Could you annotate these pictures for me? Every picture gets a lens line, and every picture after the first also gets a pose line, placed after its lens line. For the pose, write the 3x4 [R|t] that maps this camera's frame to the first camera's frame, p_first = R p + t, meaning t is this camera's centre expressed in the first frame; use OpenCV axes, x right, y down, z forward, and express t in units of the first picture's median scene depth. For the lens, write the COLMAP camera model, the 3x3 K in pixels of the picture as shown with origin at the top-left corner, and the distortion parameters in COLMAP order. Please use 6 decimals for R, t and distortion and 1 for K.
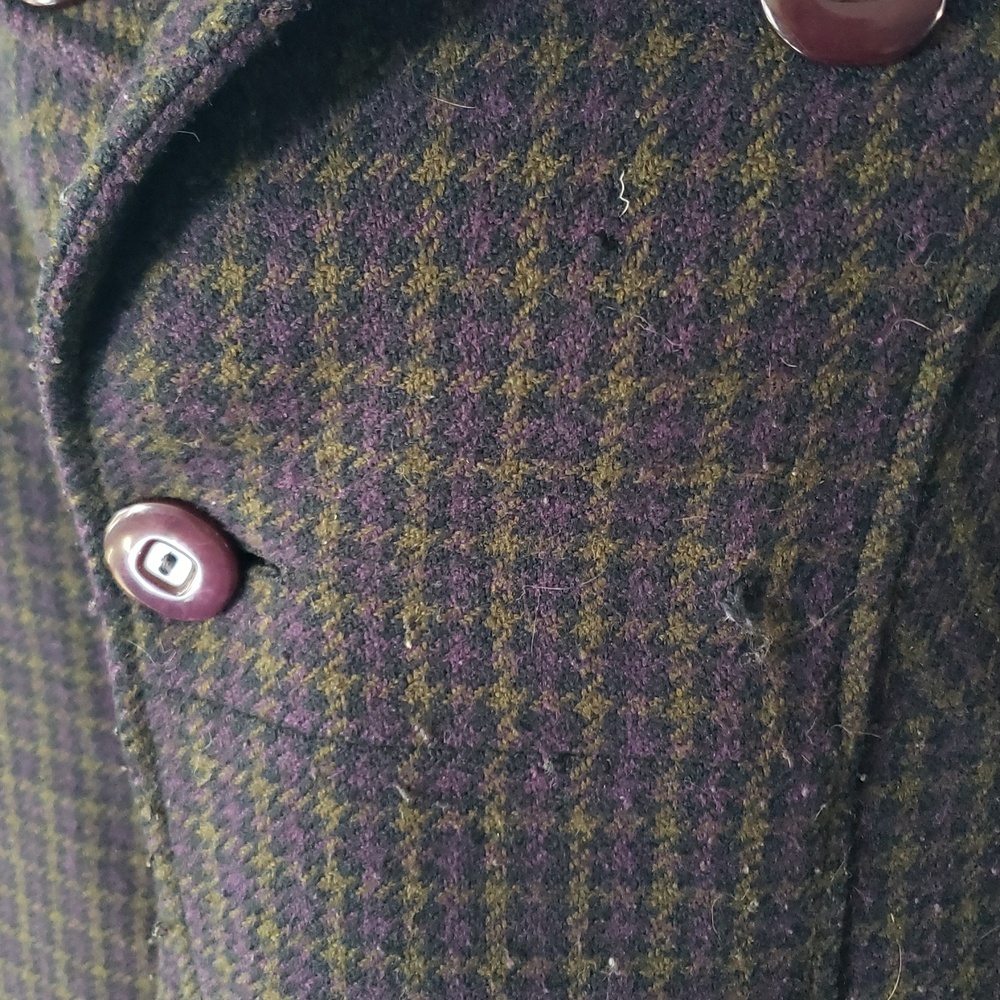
lens RADIAL K [[1422.3, 0, 500.0], [0, 1422.3, 500.0], [0, 0, 1]] dist [0.261554, -1.013630]
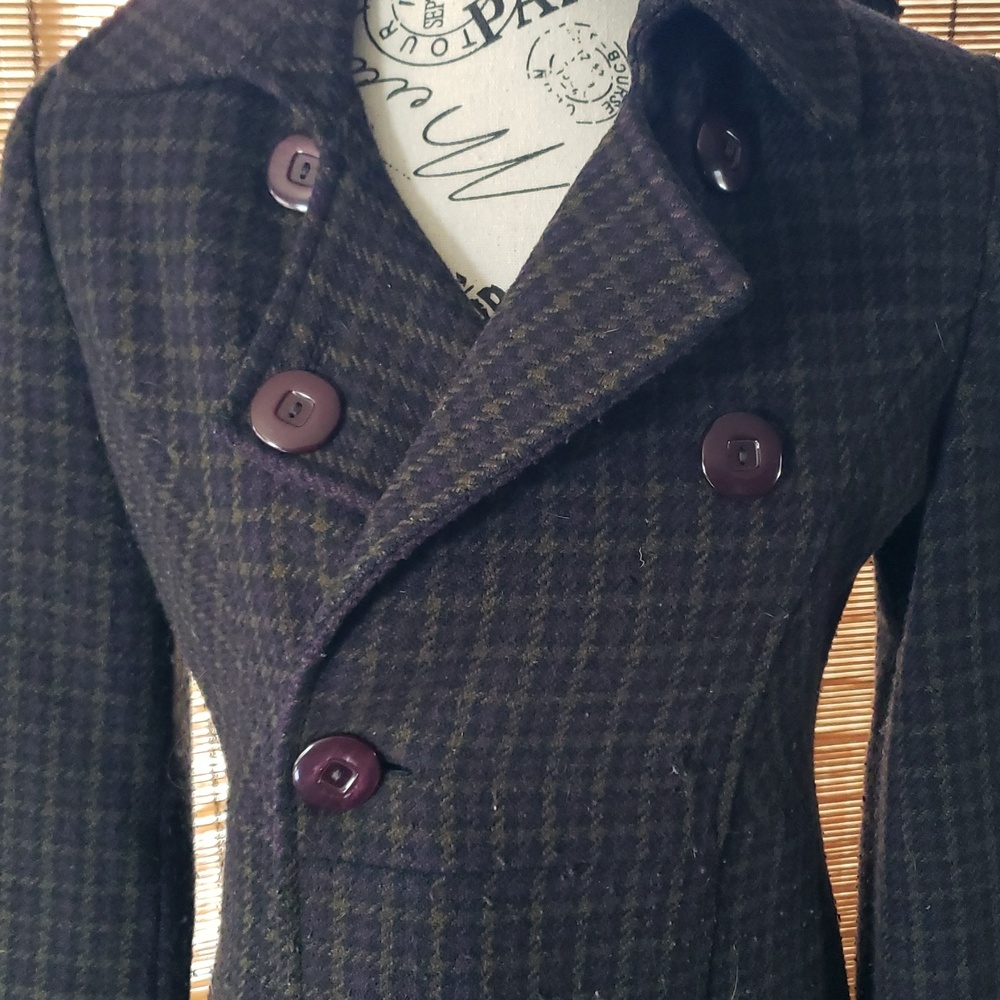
lens RADIAL K [[1422.3, 0, 500.0], [0, 1422.3, 500.0], [0, 0, 1]] dist [0.261554, -1.013630]
pose [[0.931543, -0.019310, 0.363118, -0.705217], [0.077354, 0.986256, -0.145996, -0.011718], [-0.355308, 0.164090, 0.920234, -0.679905]]
